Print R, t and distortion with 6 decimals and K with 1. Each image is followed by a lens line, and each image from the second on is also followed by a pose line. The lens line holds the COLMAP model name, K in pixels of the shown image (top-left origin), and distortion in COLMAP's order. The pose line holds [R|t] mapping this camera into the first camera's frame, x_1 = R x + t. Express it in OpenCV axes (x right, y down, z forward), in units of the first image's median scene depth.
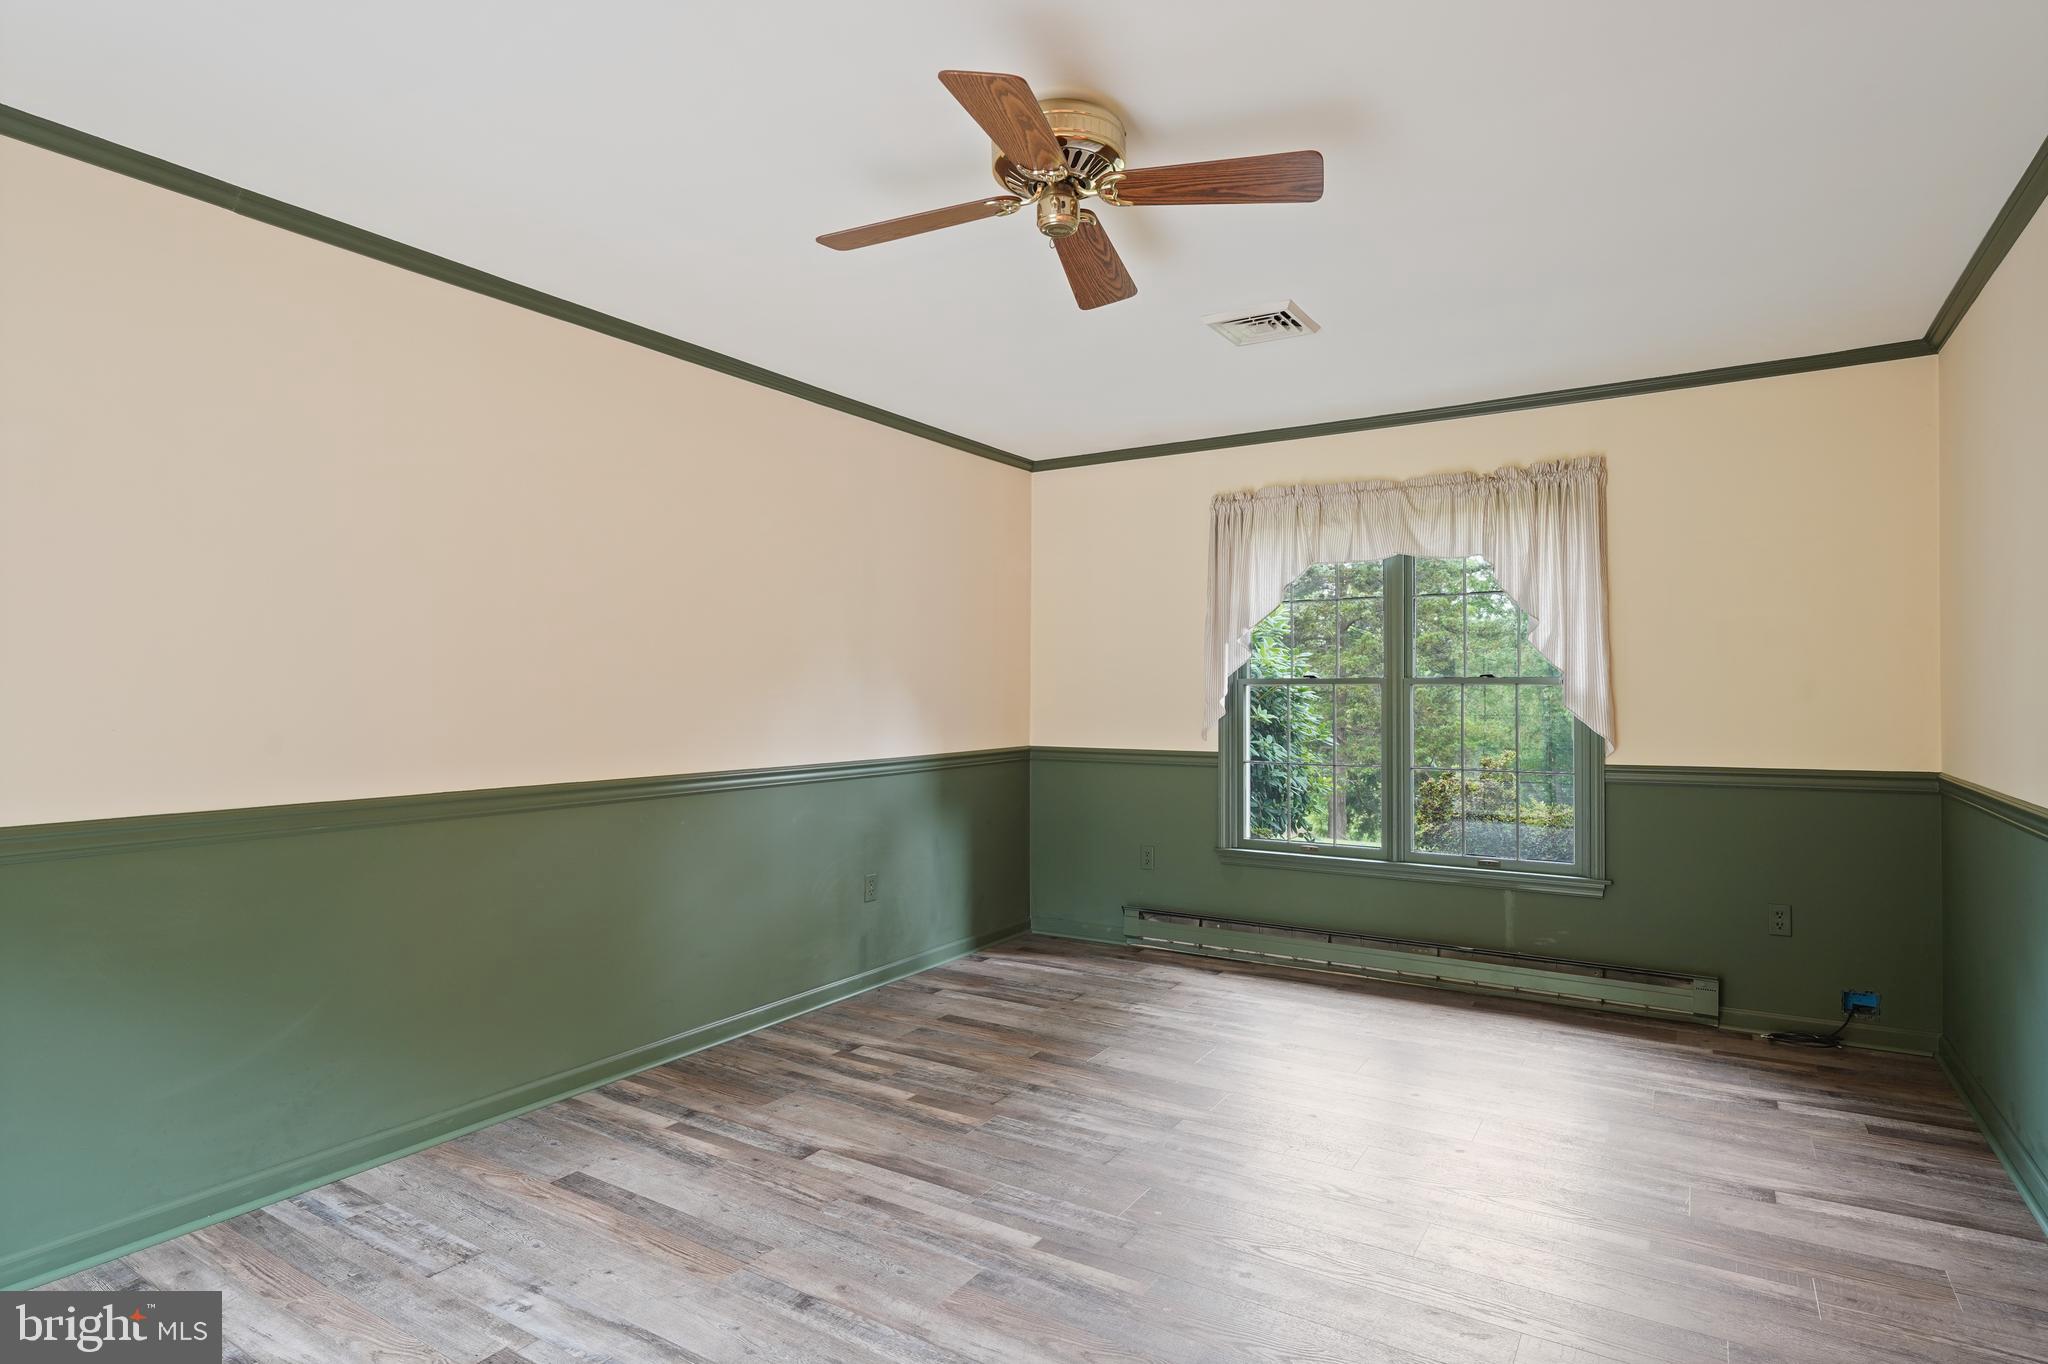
lens RADIAL K [[1081.4, 0, 1024.0], [0, 1081.4, 682.0], [0, 0, 1]] dist [-0.000291, 0.000185]
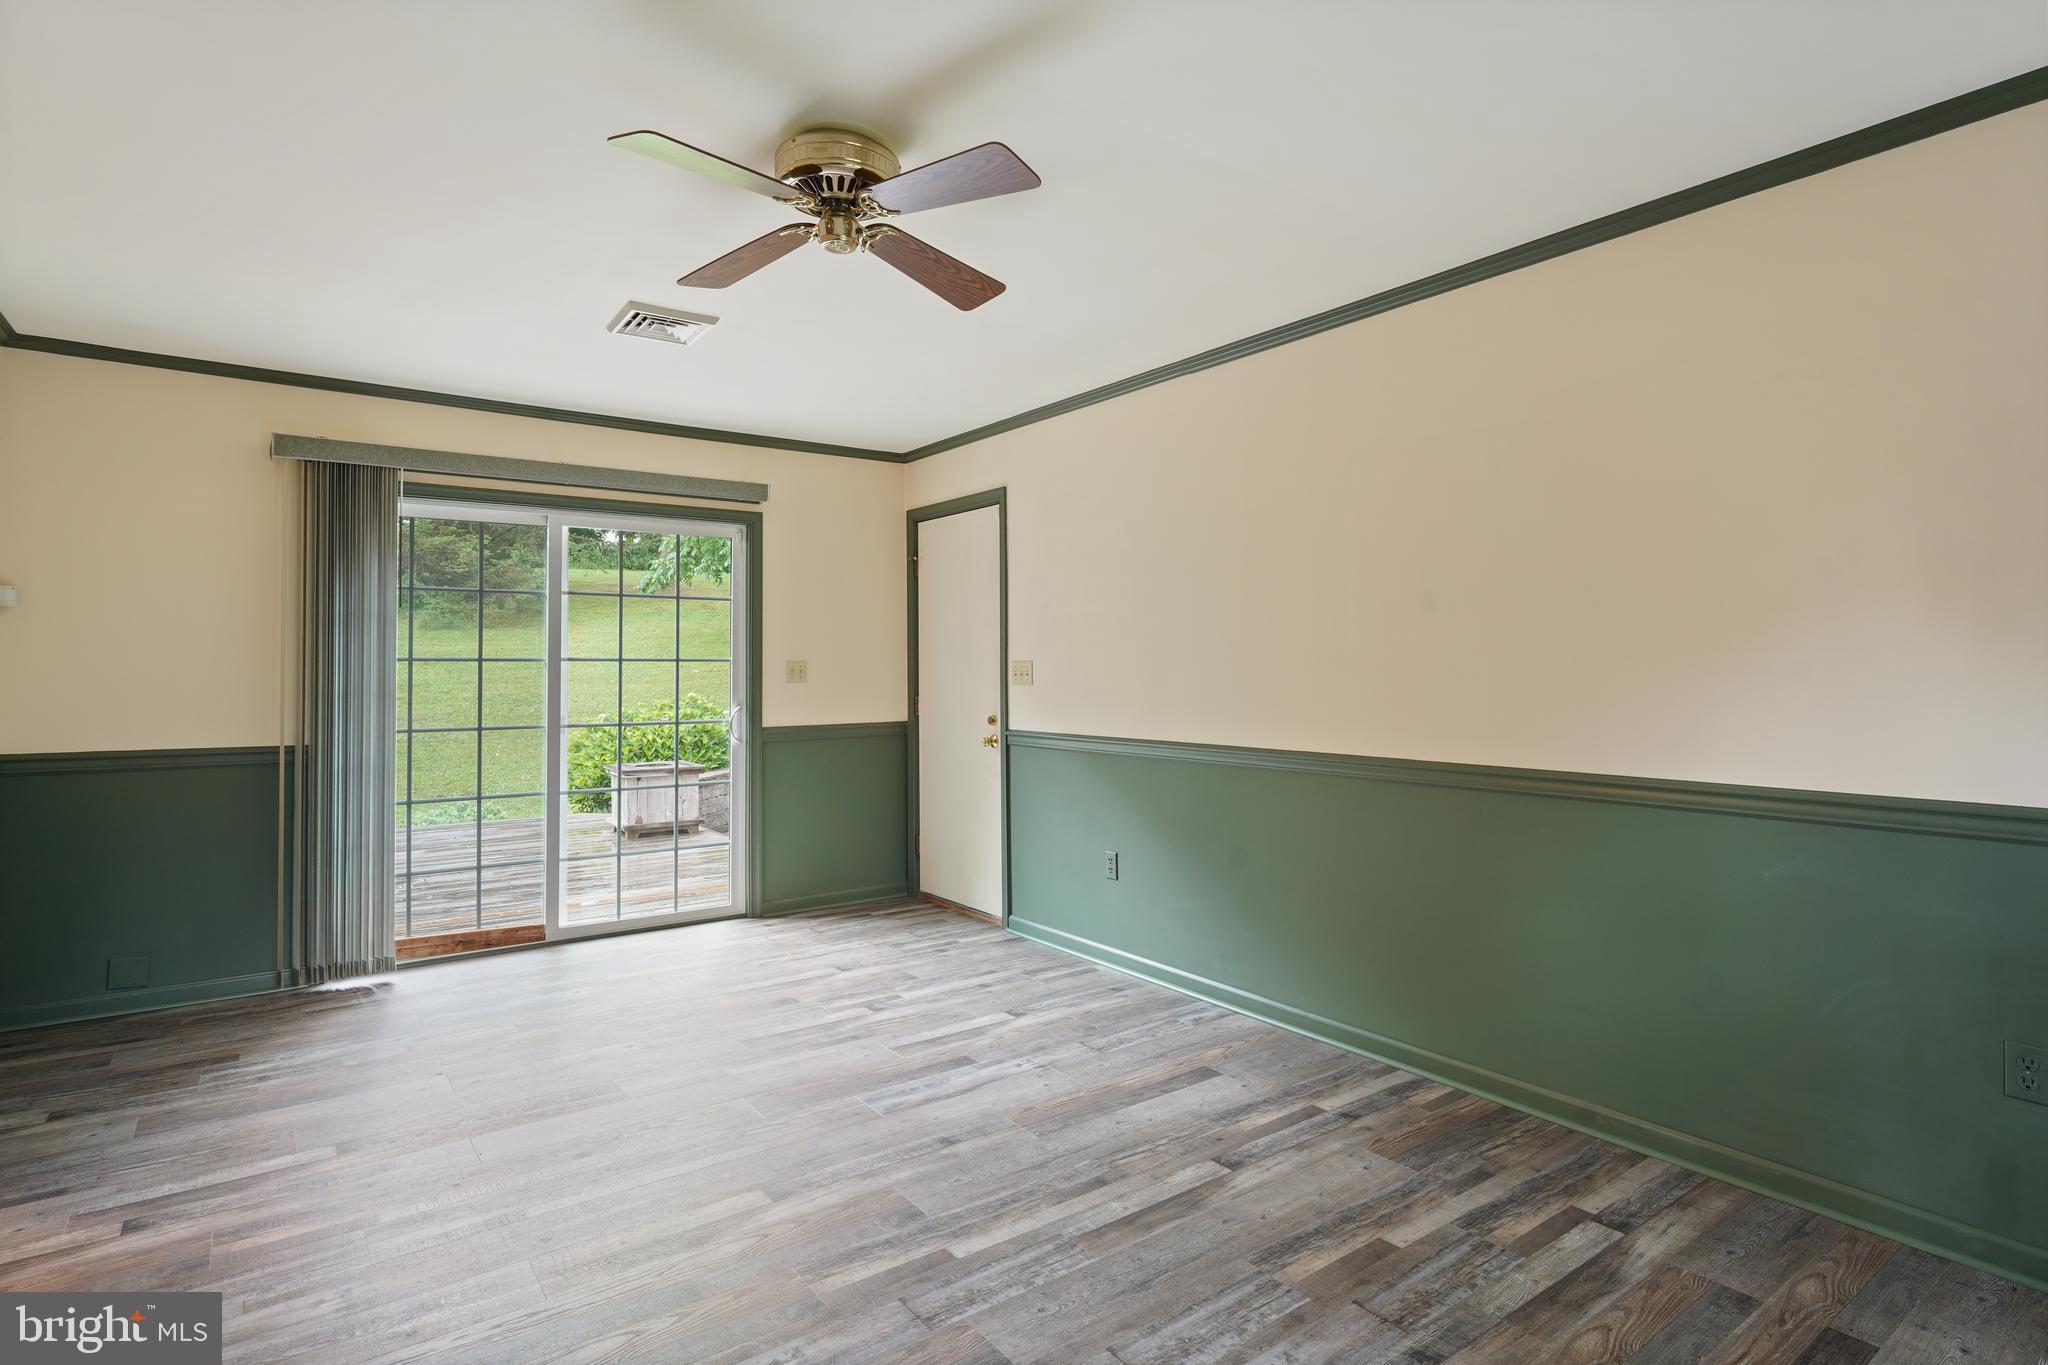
lens RADIAL K [[1036.3, 0, 1024.0], [0, 1036.3, 682.5], [0, 0, 1]] dist [0.000034, 0.000240]
pose [[-0.367427, 0.009930, -0.929999, 0.665649], [0.013580, 0.999894, 0.005311, 0.012262], [0.929953, -0.010678, -0.367523, 1.124812]]
